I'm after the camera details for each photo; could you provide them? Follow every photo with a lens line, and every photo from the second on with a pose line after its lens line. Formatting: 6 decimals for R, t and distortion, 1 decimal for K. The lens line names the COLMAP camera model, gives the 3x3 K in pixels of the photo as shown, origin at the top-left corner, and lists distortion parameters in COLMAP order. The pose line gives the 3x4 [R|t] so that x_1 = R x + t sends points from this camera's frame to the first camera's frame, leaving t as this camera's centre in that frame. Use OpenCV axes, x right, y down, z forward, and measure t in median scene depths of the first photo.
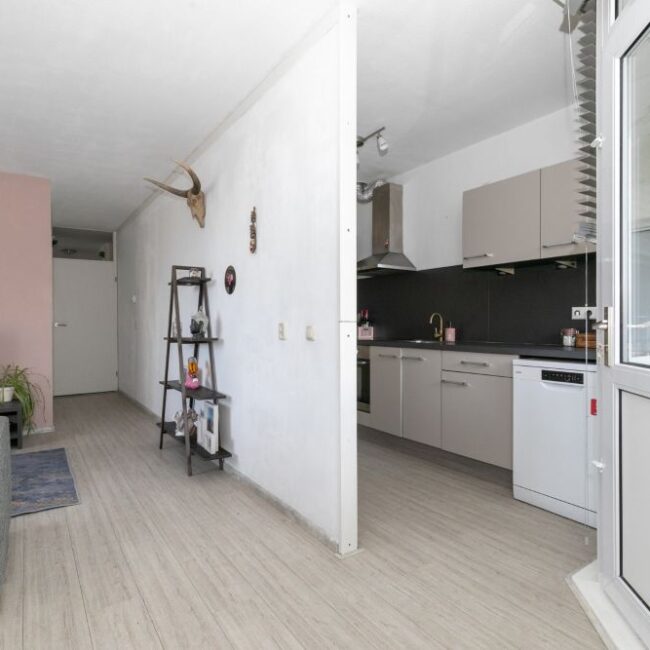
lens RADIAL K [[432.1, 0, 326.4], [0, 432.1, 327.7], [0, 0, 1]] dist [0.012452, -0.003493]
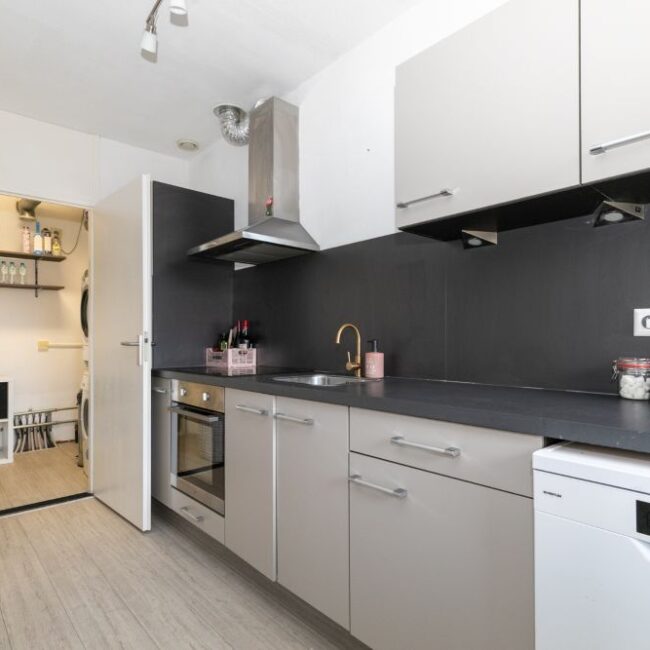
lens RADIAL K [[438.2, 0, 325.5], [0, 438.2, 334.7], [0, 0, 1]] dist [0.006888, -0.000168]
pose [[0.991718, 0.002533, 0.128409, 0.157768], [0.000369, 0.999745, -0.022565, -0.008901], [-0.128433, 0.022425, 0.991465, 0.477292]]
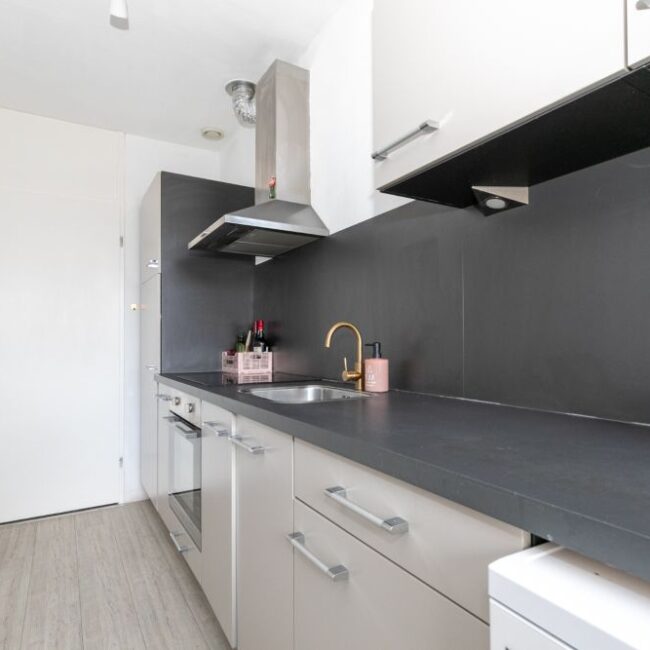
lens RADIAL K [[444.3, 0, 323.3], [0, 444.3, 332.8], [0, 0, 1]] dist [0.009094, -0.001065]
pose [[0.996970, -0.002145, -0.077763, 0.267285], [-0.000260, 0.999523, -0.030898, -0.010925], [0.077792, 0.030824, 0.996493, 0.574138]]
